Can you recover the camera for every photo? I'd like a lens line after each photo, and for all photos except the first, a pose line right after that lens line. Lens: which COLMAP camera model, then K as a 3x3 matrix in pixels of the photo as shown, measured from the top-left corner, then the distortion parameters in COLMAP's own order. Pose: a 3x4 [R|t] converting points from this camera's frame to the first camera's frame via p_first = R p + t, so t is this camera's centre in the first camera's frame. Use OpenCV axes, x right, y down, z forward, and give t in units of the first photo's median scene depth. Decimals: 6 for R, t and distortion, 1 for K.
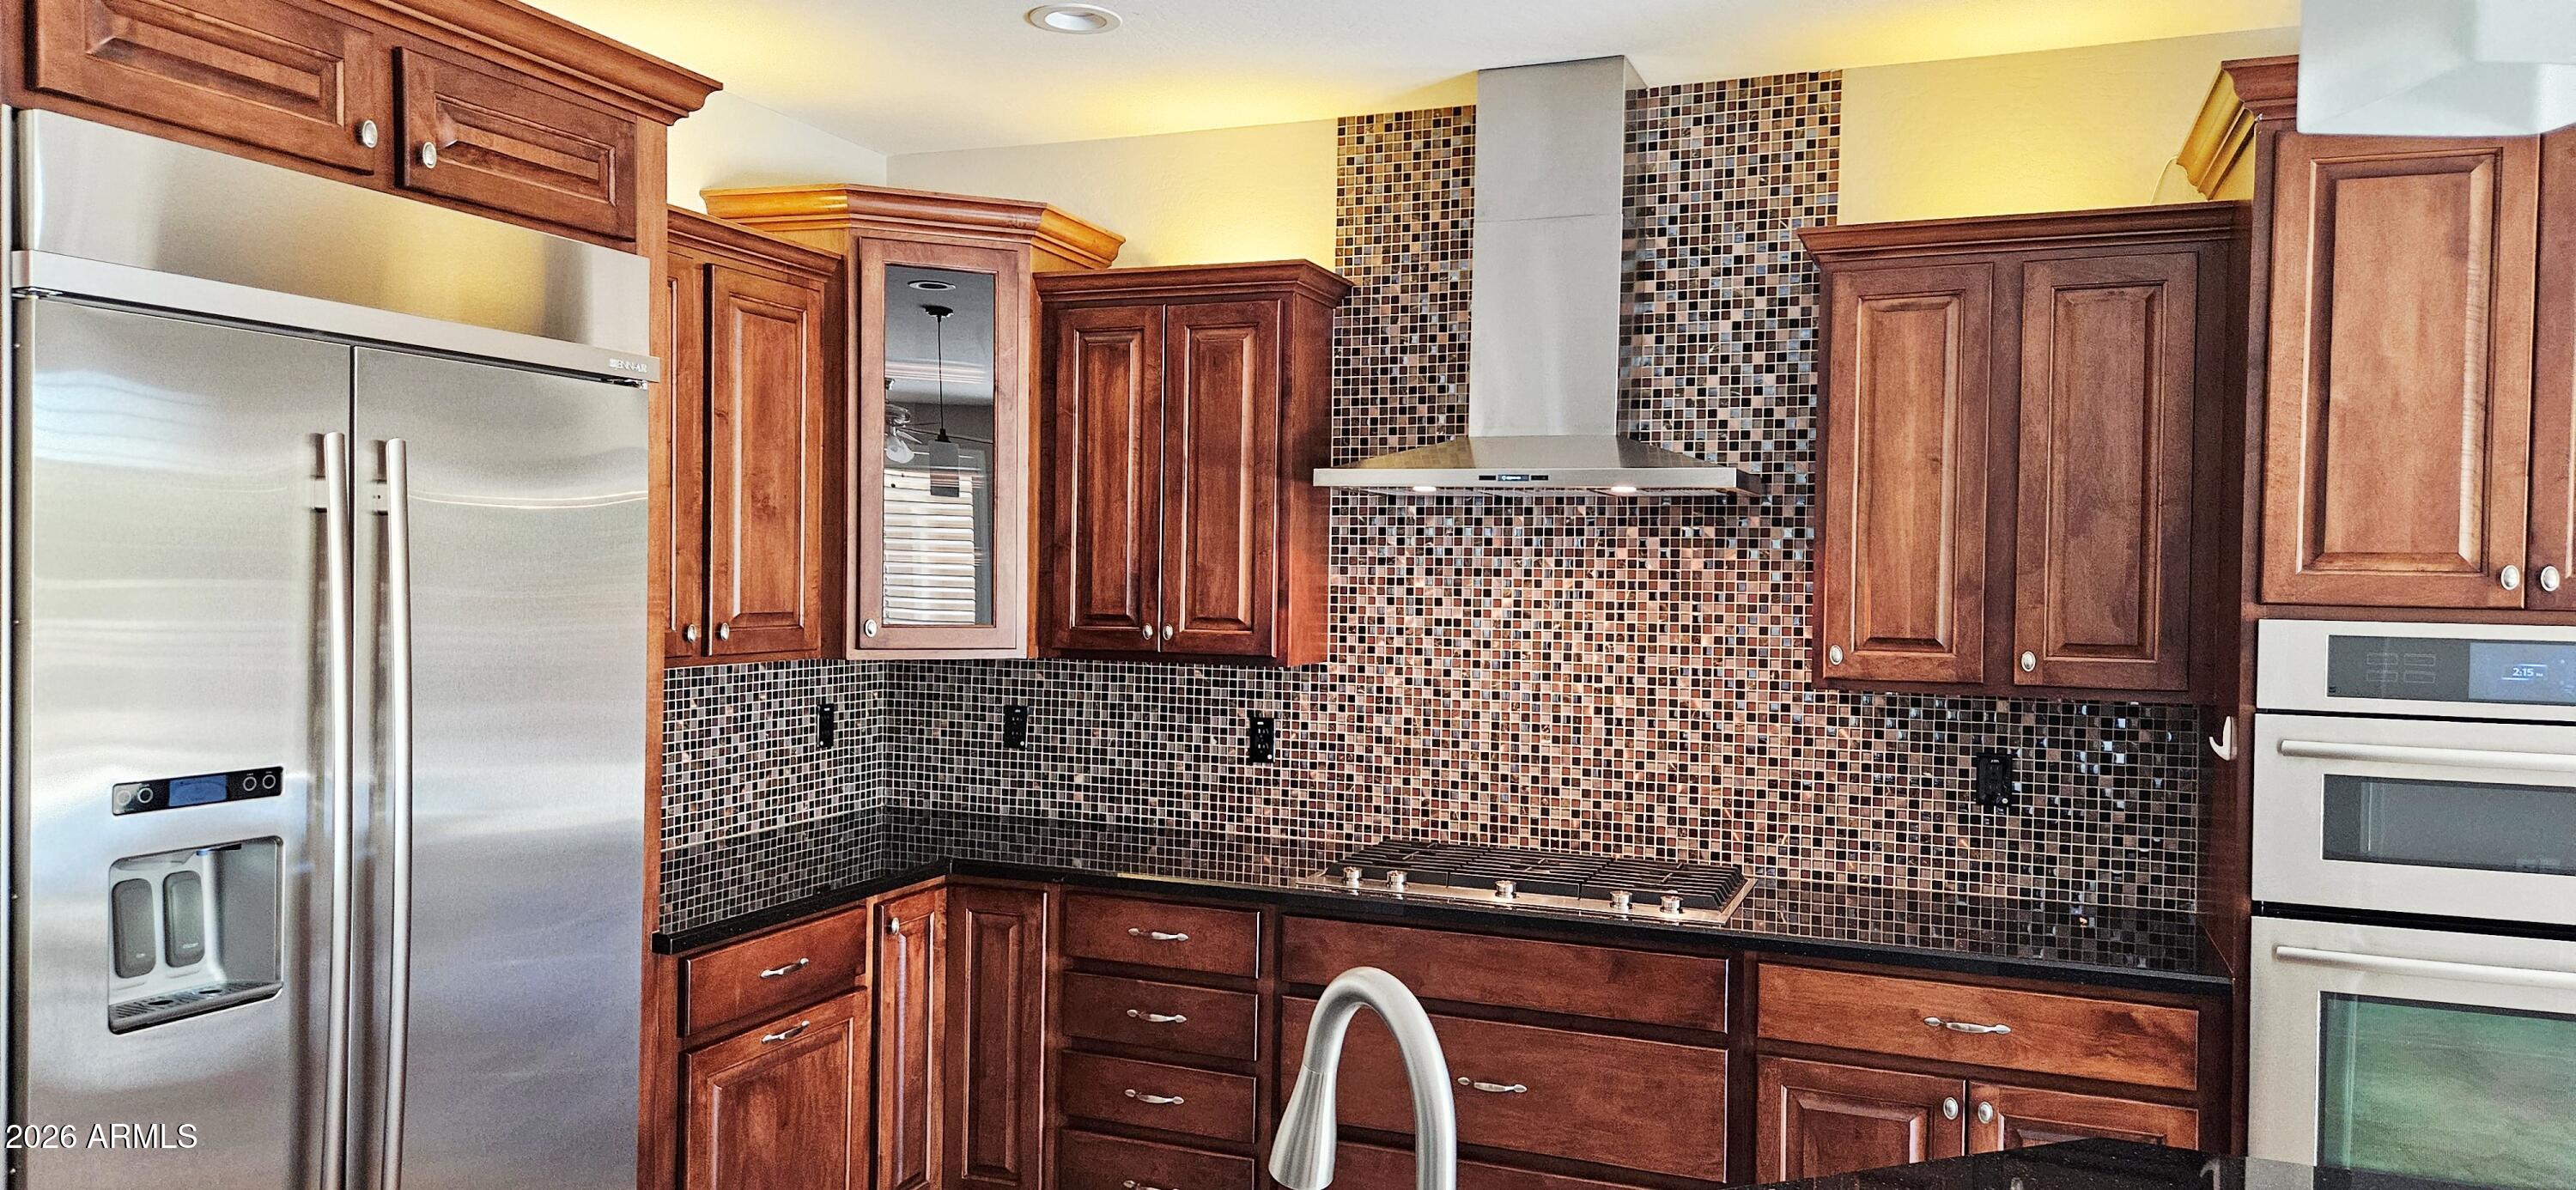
lens RADIAL K [[1726.7, 0, 1279.2], [0, 1726.7, 597.3], [0, 0, 1]] dist [0.074497, -0.063128]
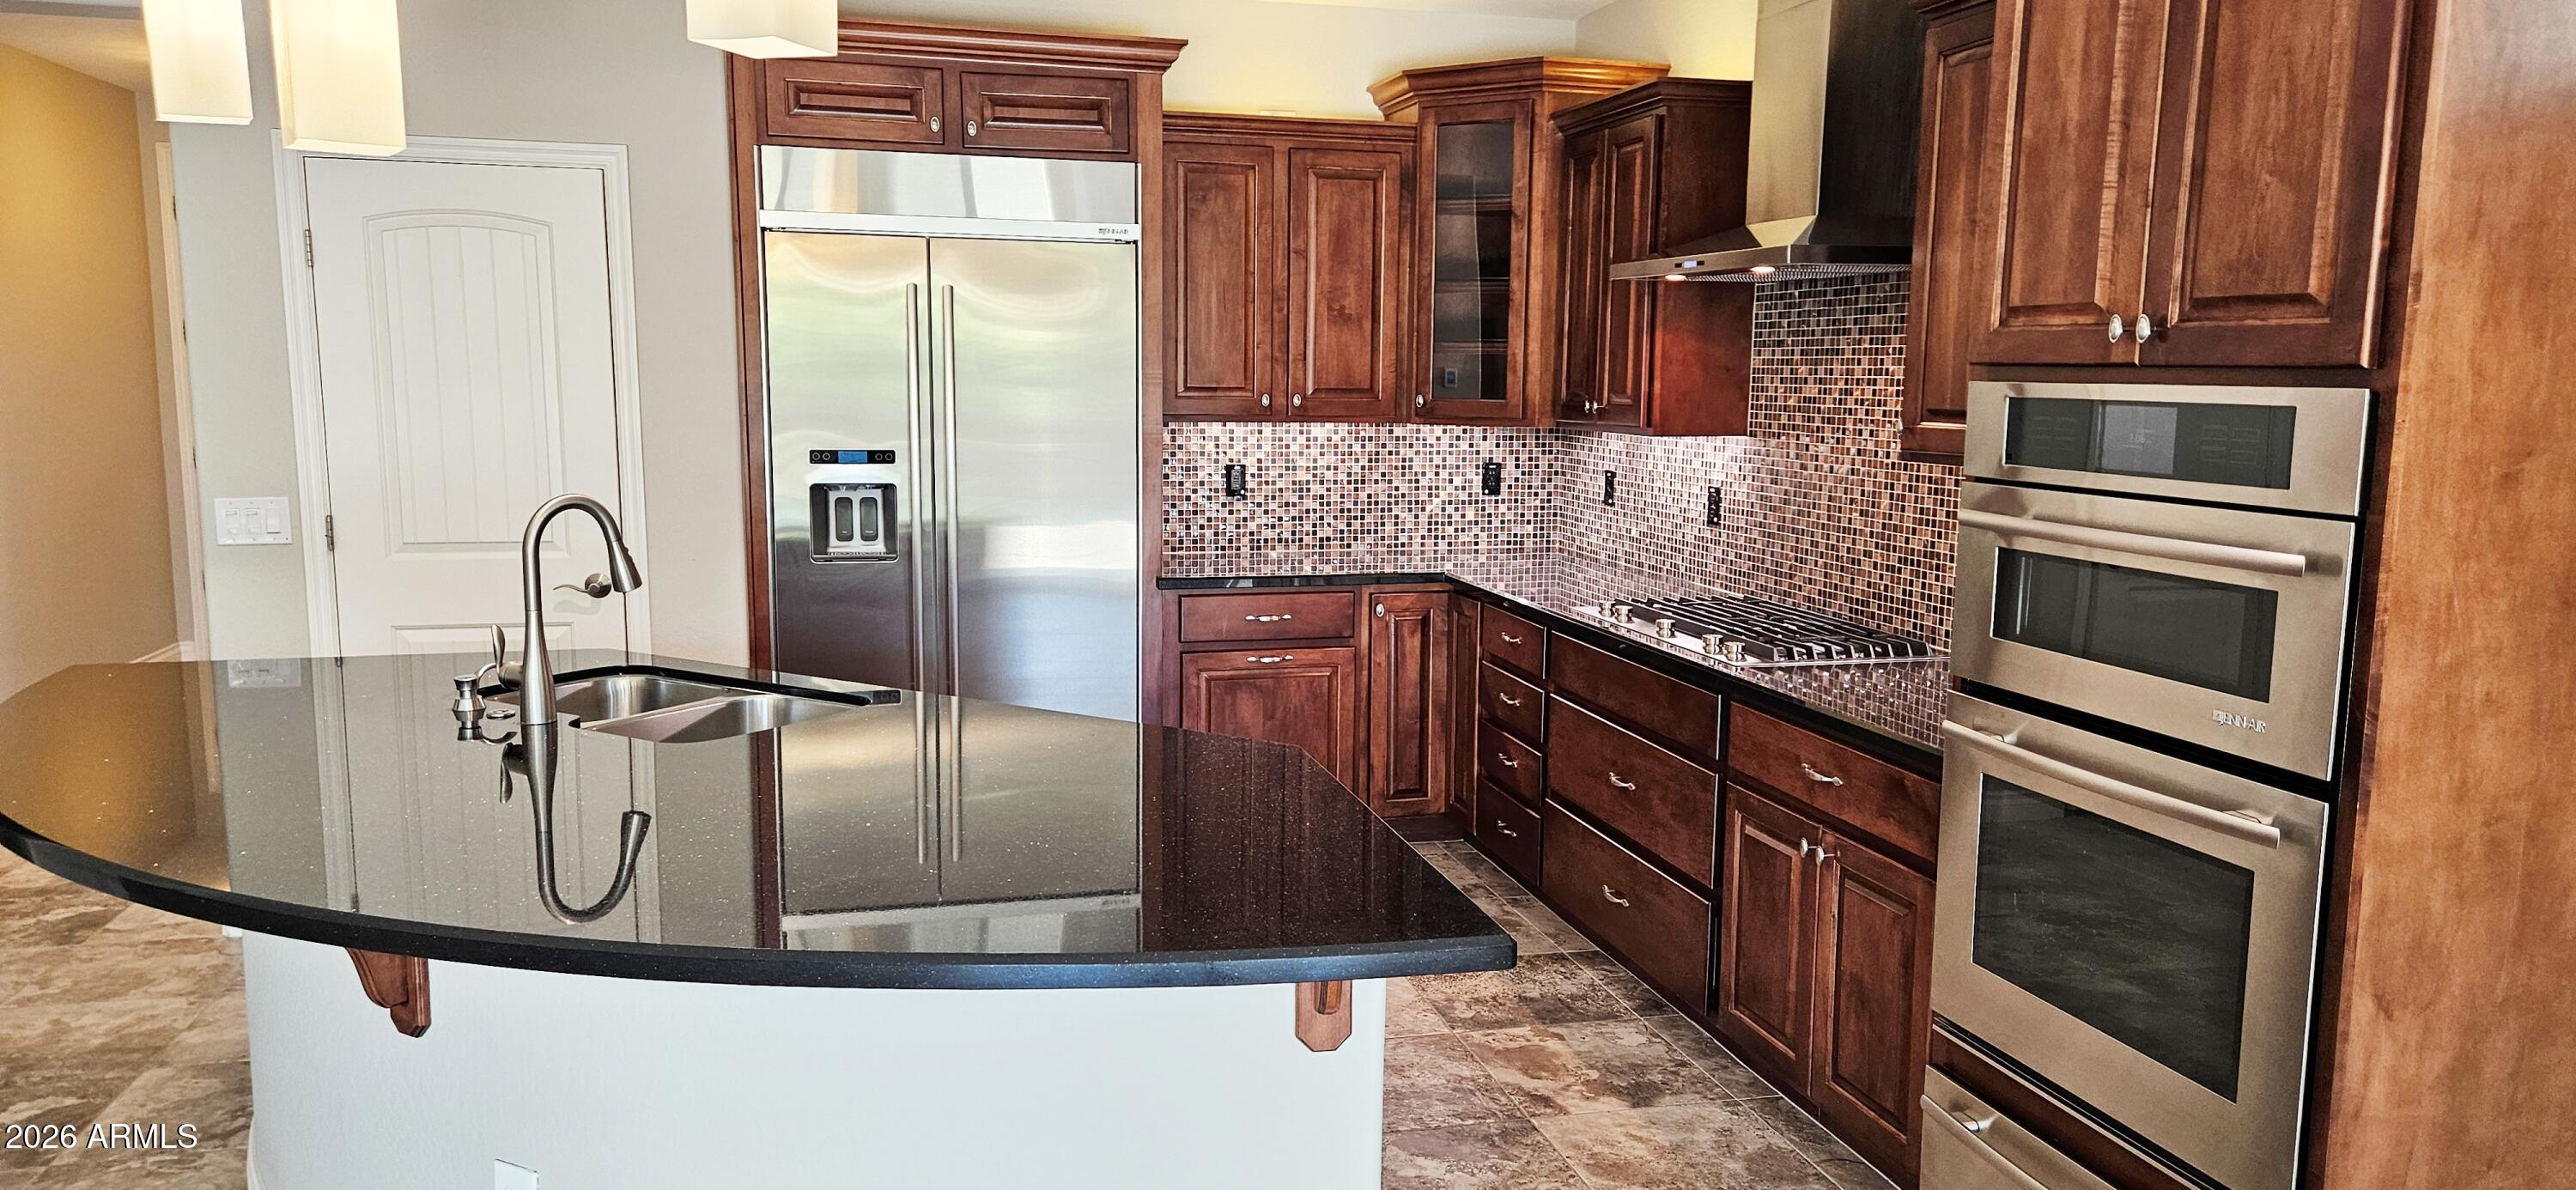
lens RADIAL K [[1726.7, 0, 1279.2], [0, 1726.7, 597.3], [0, 0, 1]] dist [0.074497, -0.063128]
pose [[0.583466, 0.098565, -0.806134, 0.813083], [-0.013804, 0.993668, 0.111504, 0.021054], [0.812020, -0.053931, 0.581132, 0.105592]]
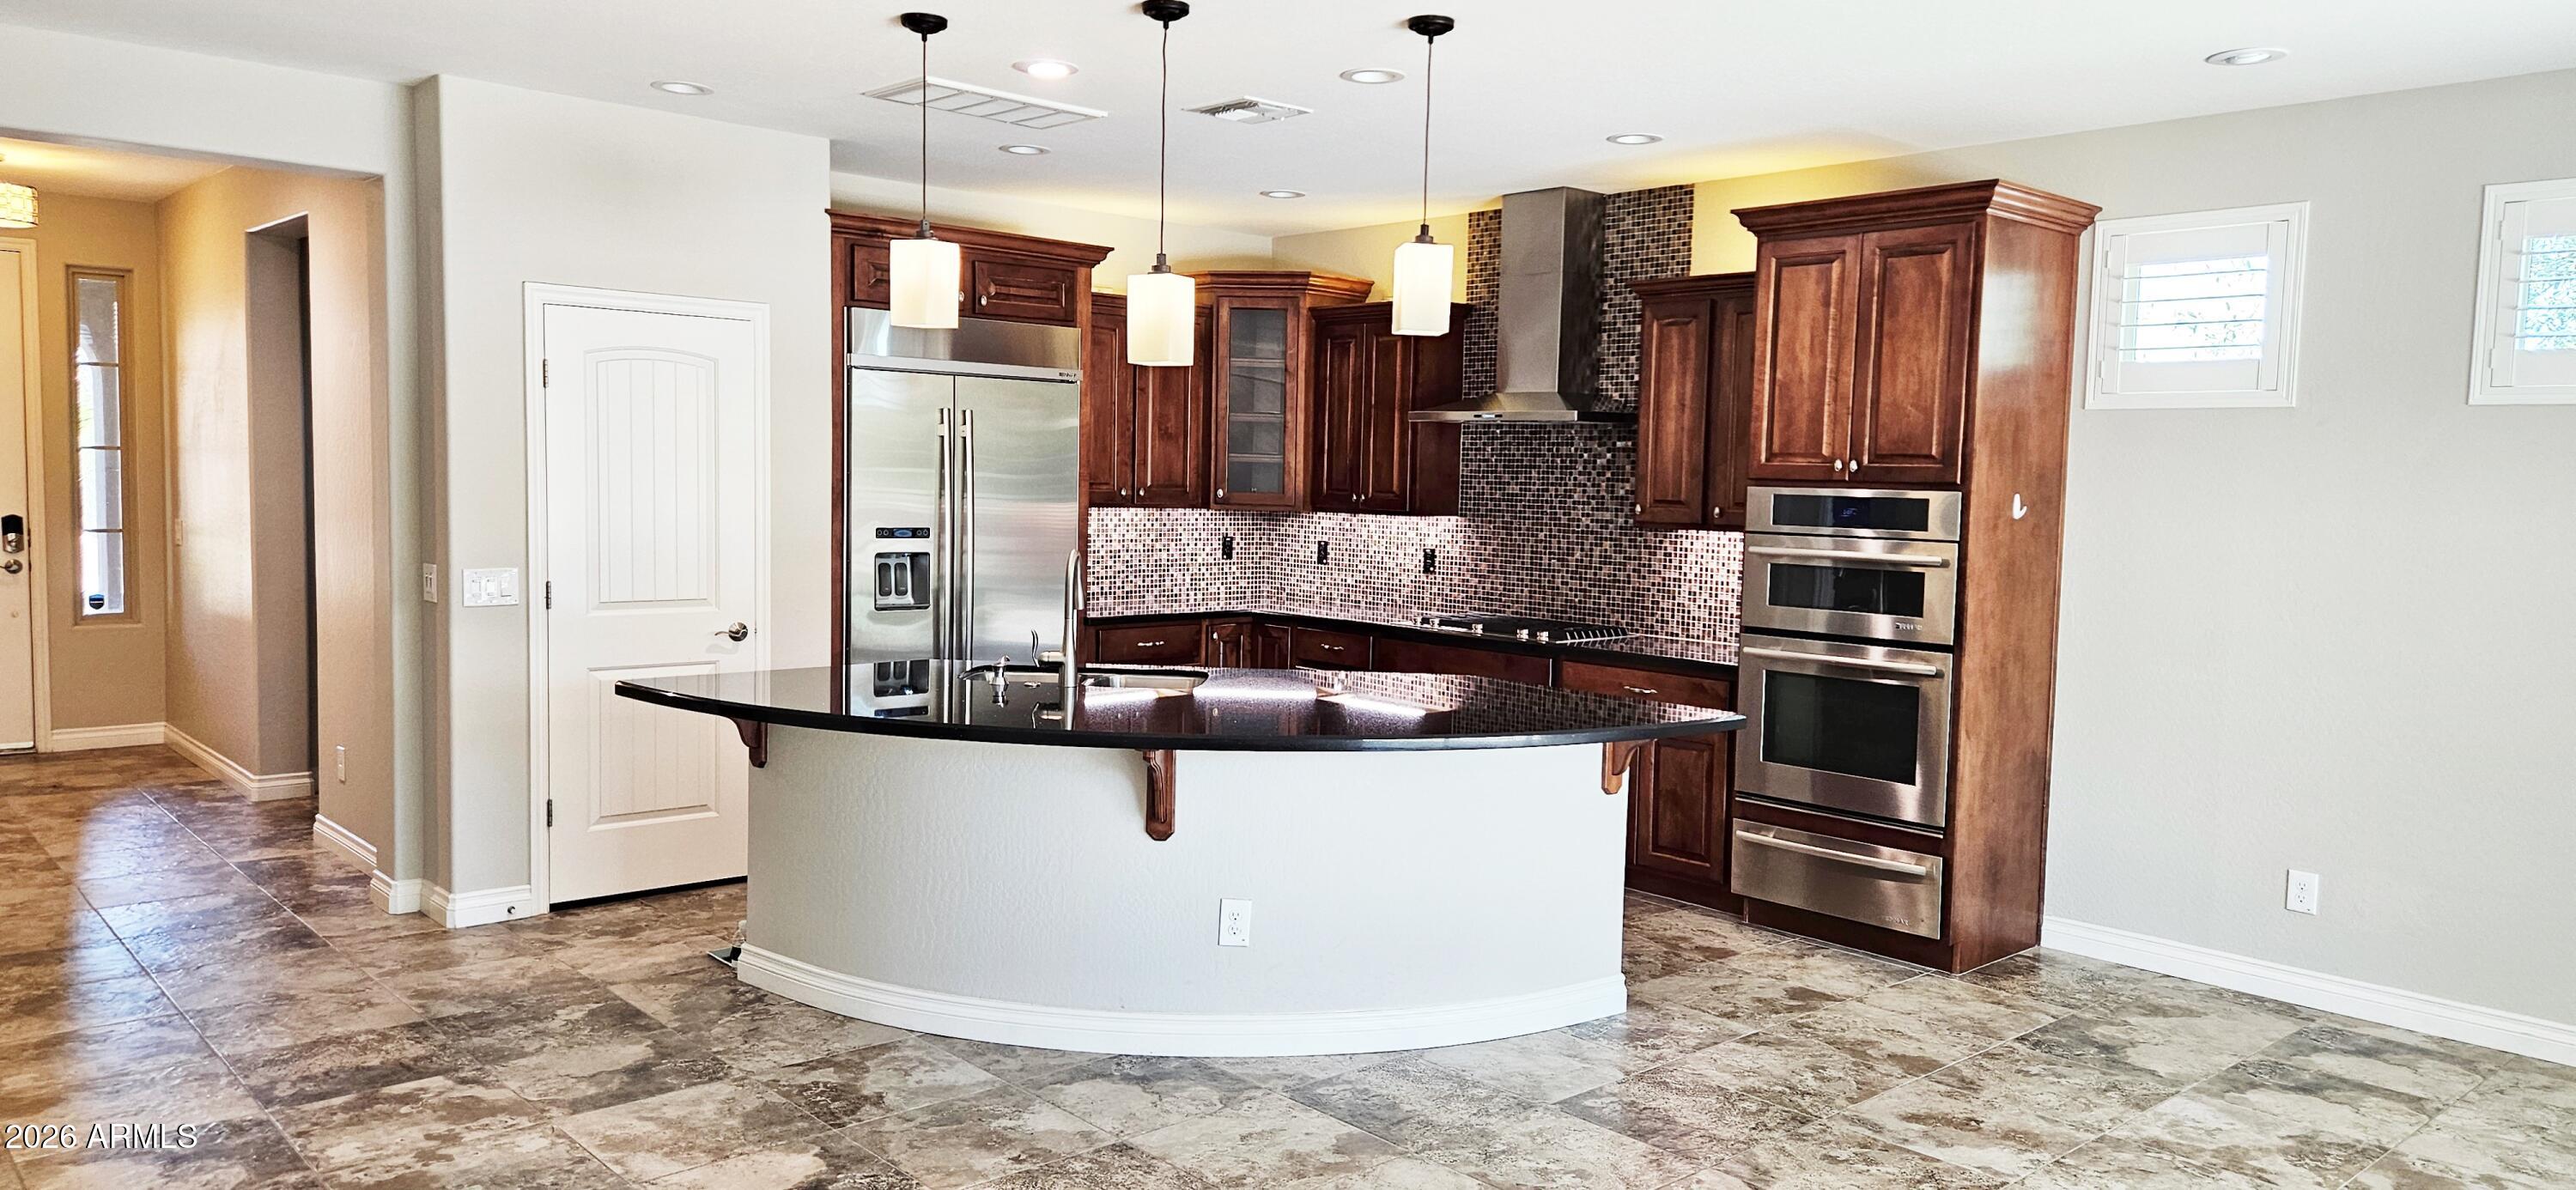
lens RADIAL K [[1726.7, 0, 1279.2], [0, 1726.7, 597.3], [0, 0, 1]] dist [0.074497, -0.063128]
pose [[0.897478, 0.037443, -0.439466, 0.700016], [-0.016186, 0.998515, 0.052020, 0.032605], [0.440762, -0.039574, 0.896751, -0.753835]]
